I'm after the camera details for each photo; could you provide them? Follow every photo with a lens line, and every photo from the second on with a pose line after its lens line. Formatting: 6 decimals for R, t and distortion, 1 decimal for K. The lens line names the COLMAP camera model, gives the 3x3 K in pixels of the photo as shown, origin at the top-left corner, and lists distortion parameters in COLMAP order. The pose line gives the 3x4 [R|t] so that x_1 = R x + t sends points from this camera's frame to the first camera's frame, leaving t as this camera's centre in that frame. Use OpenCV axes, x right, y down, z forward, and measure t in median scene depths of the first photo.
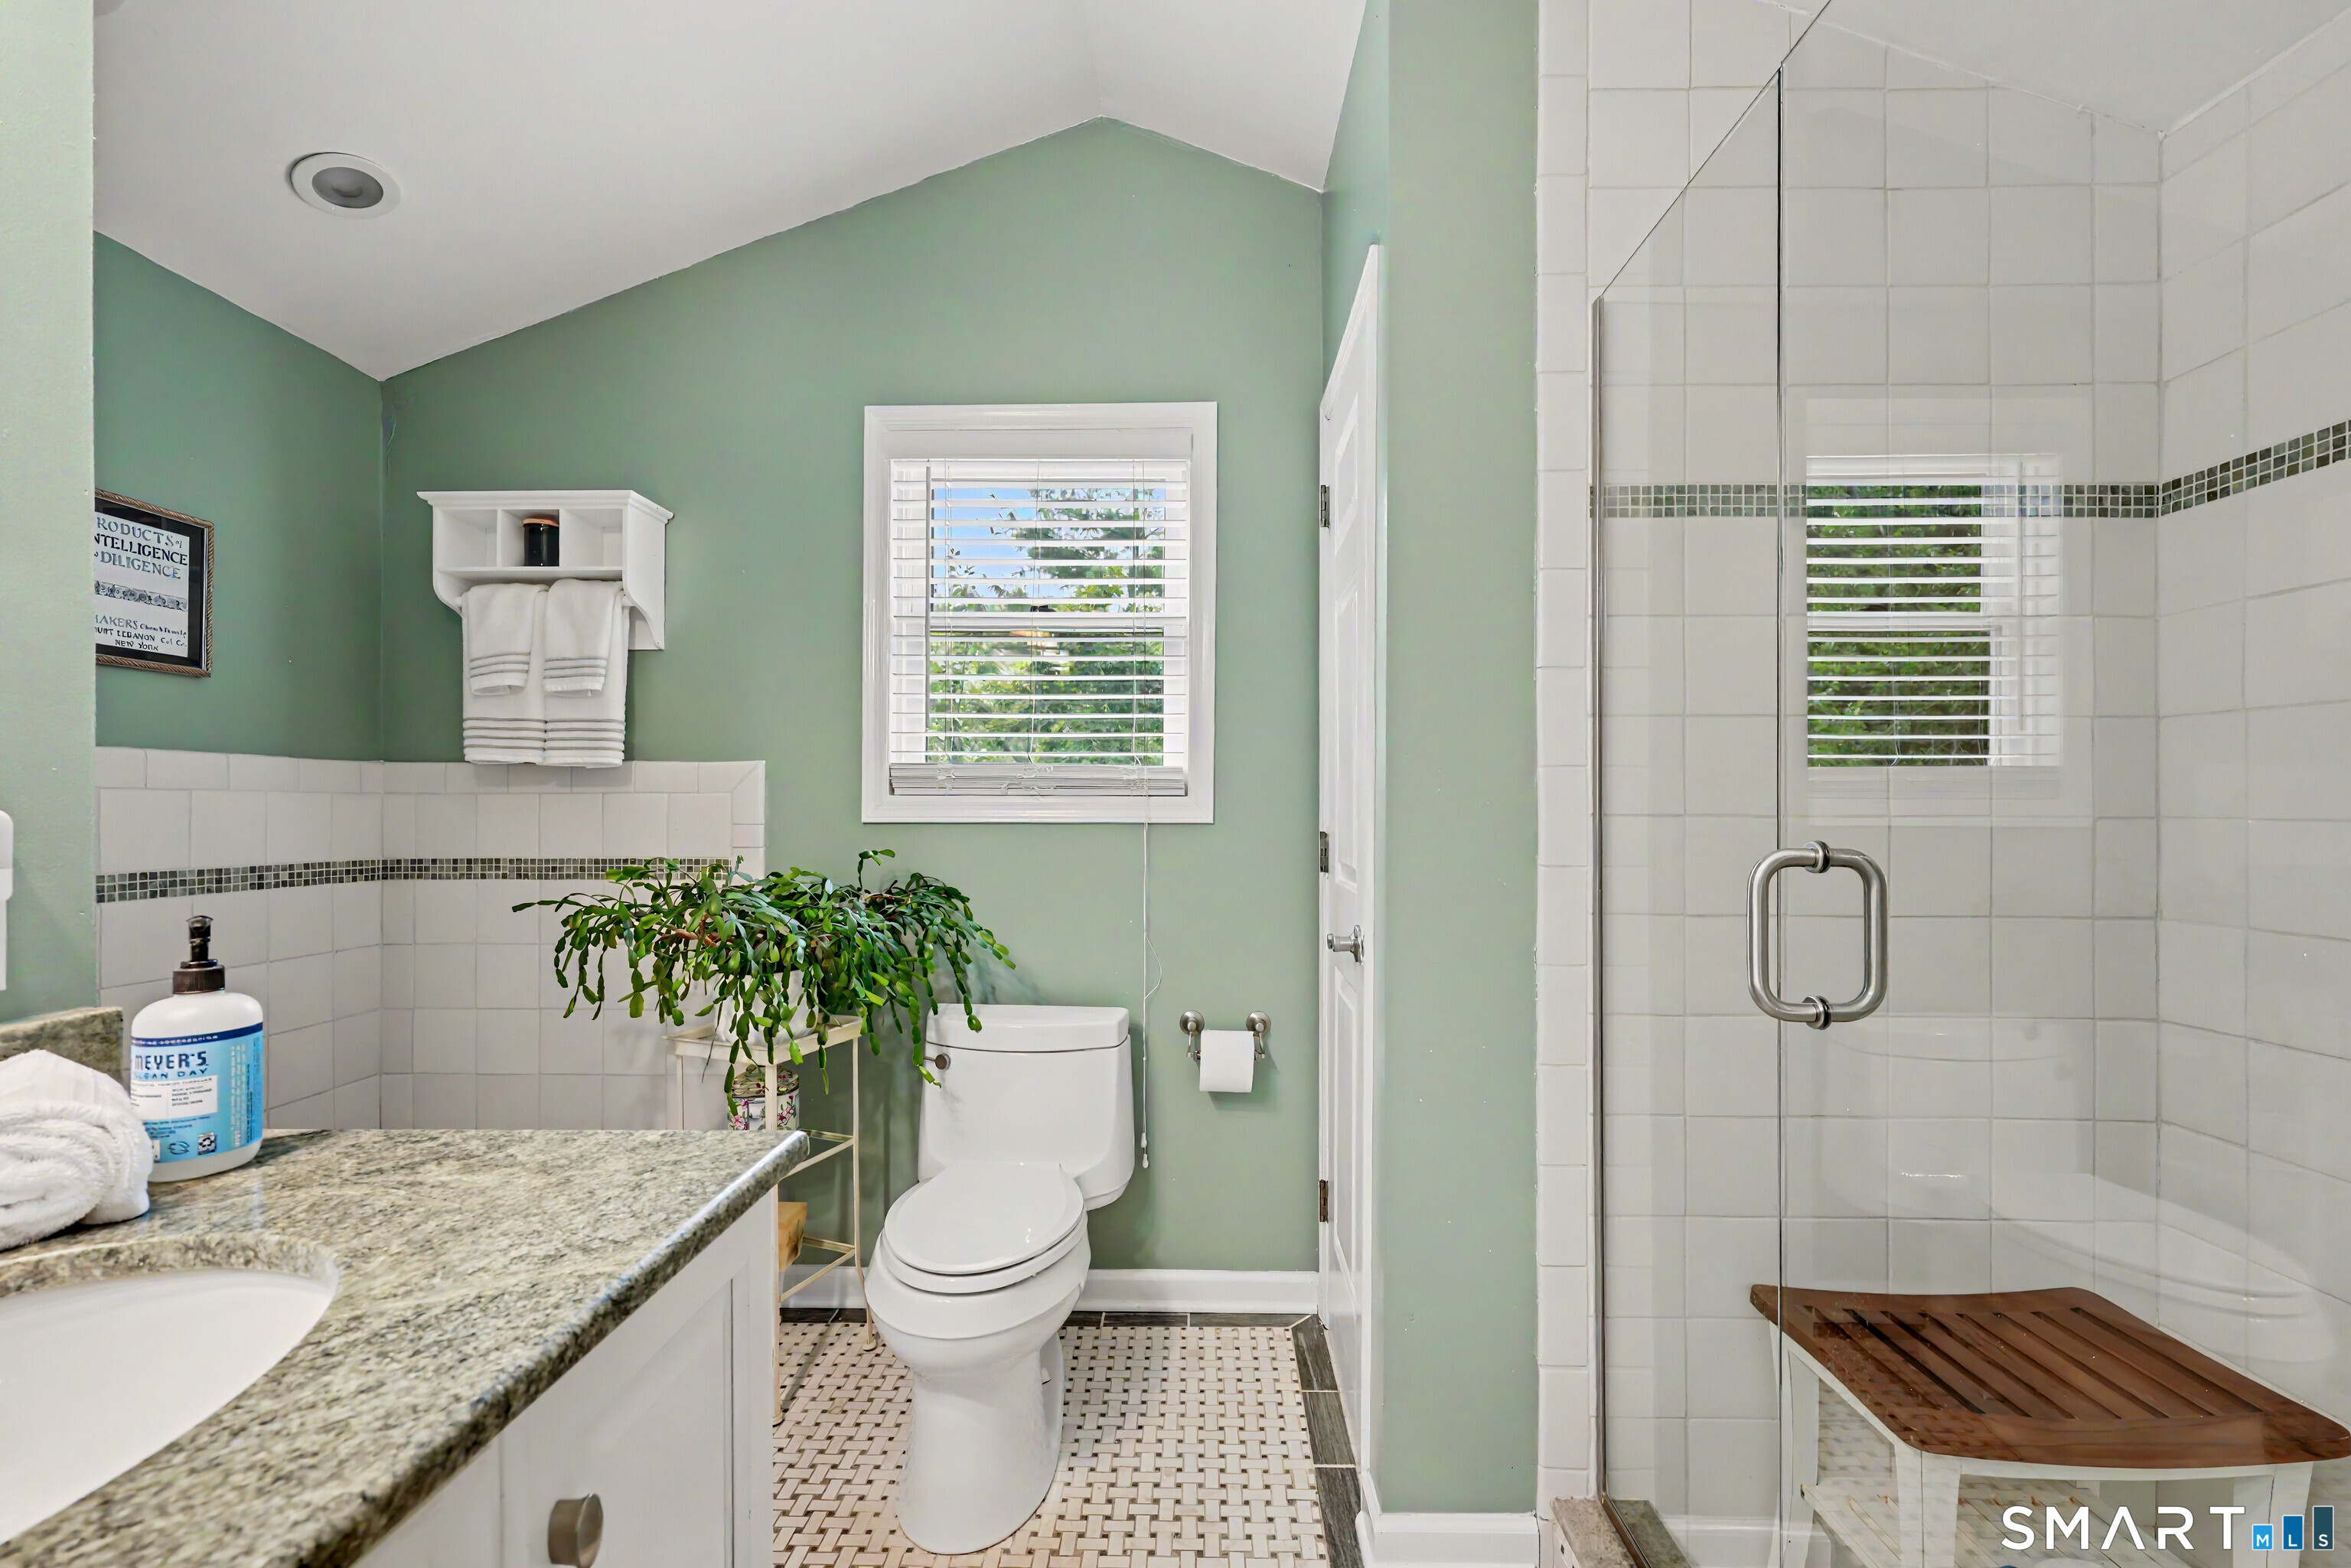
lens RADIAL K [[964.0, 0, 1175.8], [0, 964.0, 806.3], [0, 0, 1]] dist [0.000971, -0.000299]
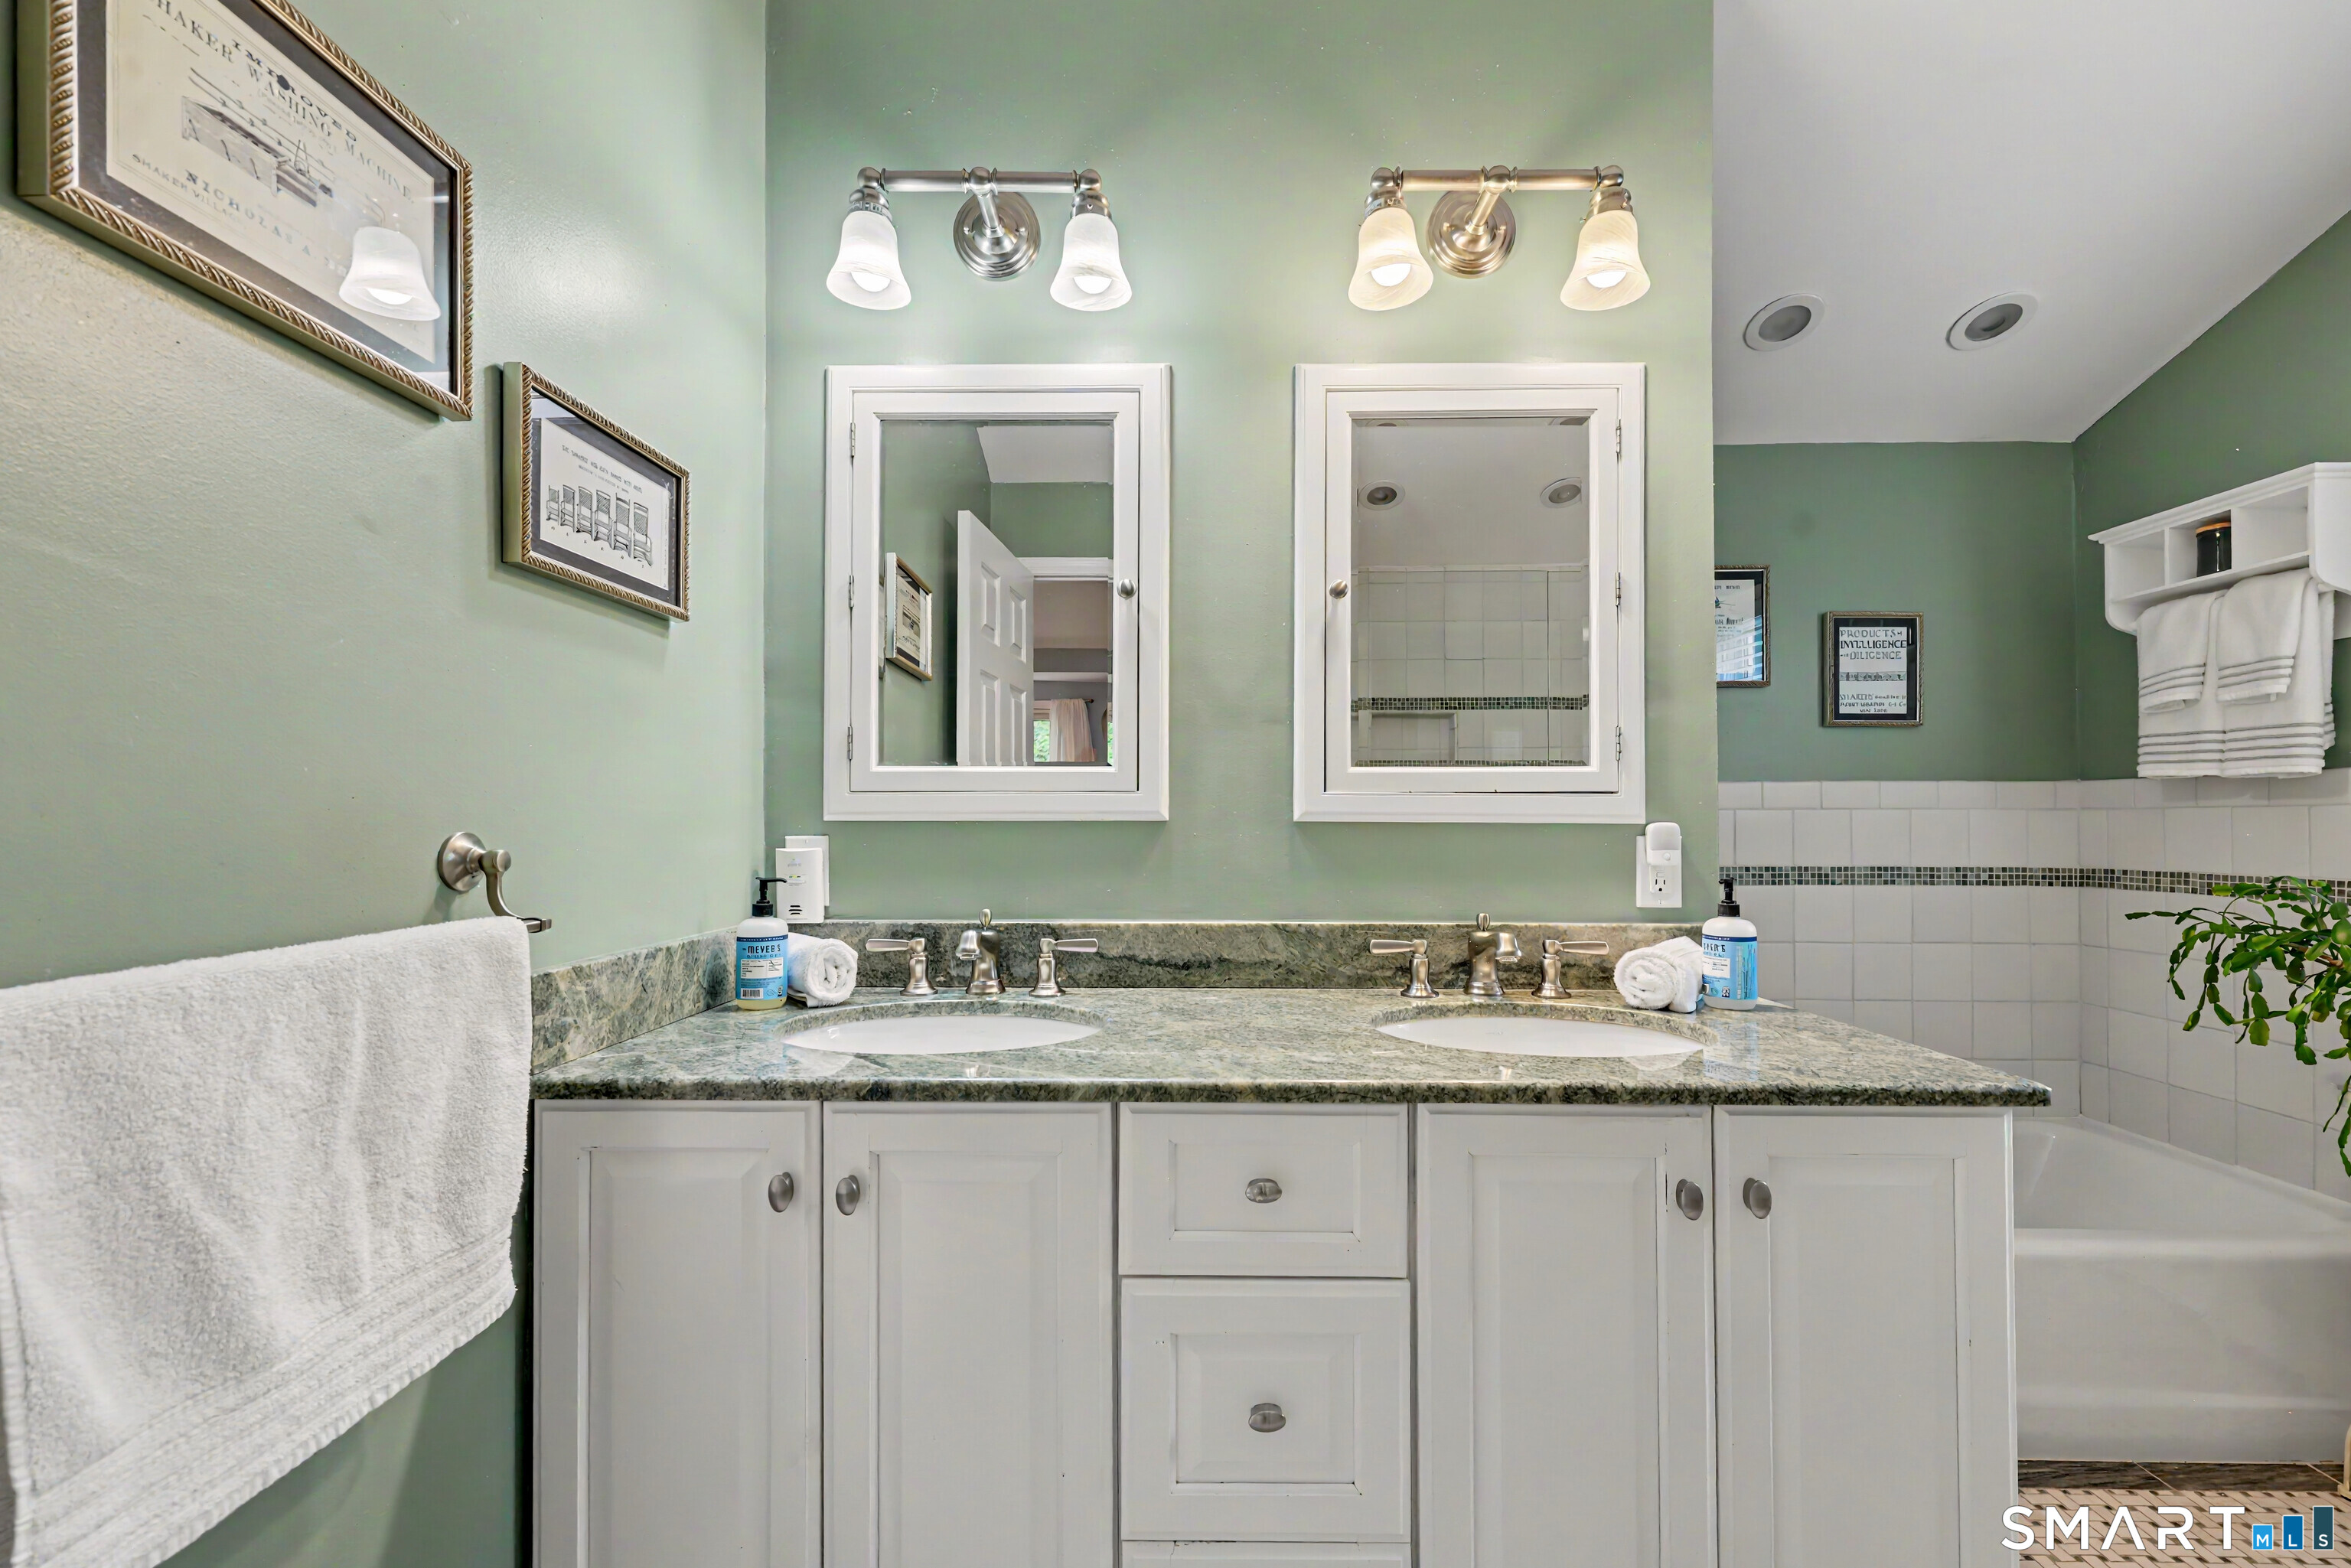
lens RADIAL K [[964.0, 0, 1175.8], [0, 964.0, 806.3], [0, 0, 1]] dist [0.000971, -0.000299]
pose [[-0.010881, -0.016027, -0.999812, 0.336509], [0.001566, 0.999870, -0.016045, -0.000219], [0.999940, -0.001740, -0.010855, -0.034888]]
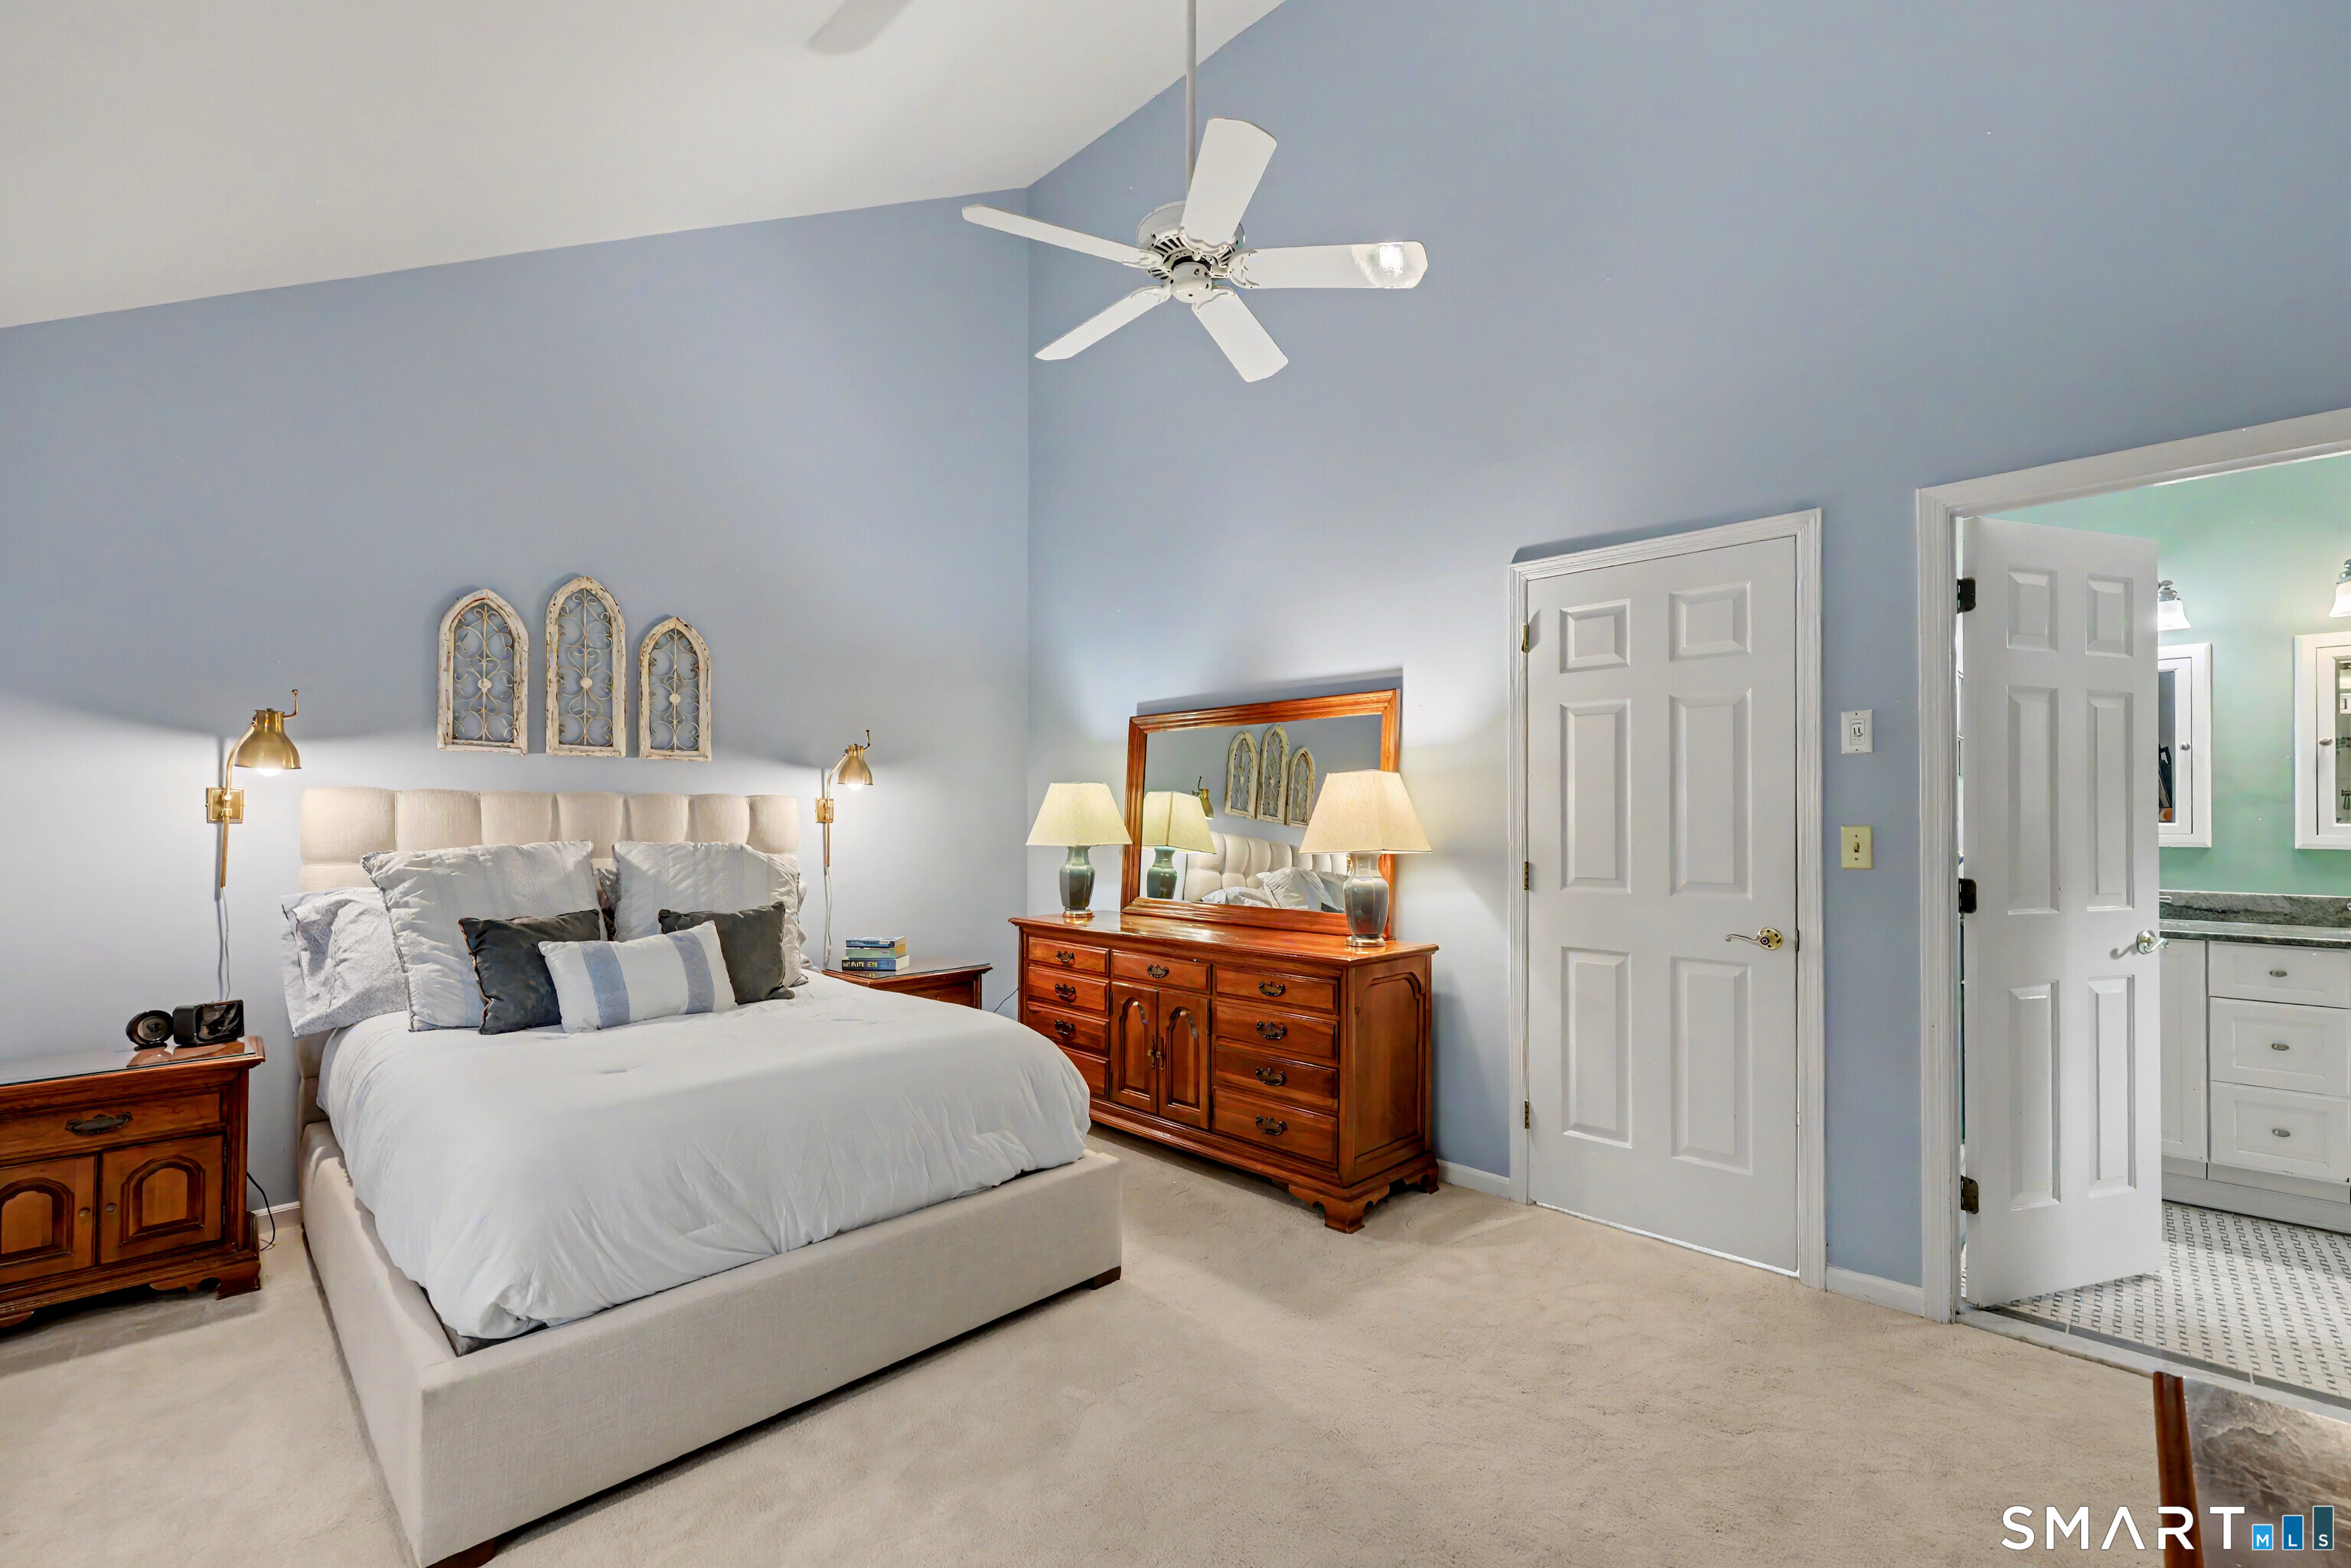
lens RADIAL K [[964.0, 0, 1175.8], [0, 964.0, 806.3], [0, 0, 1]] dist [0.000971, -0.000299]
pose [[-0.688310, -0.005375, -0.725397, 2.687194], [0.001783, 0.999957, -0.009101, -0.081547], [0.725414, -0.007558, -0.688271, -0.259671]]
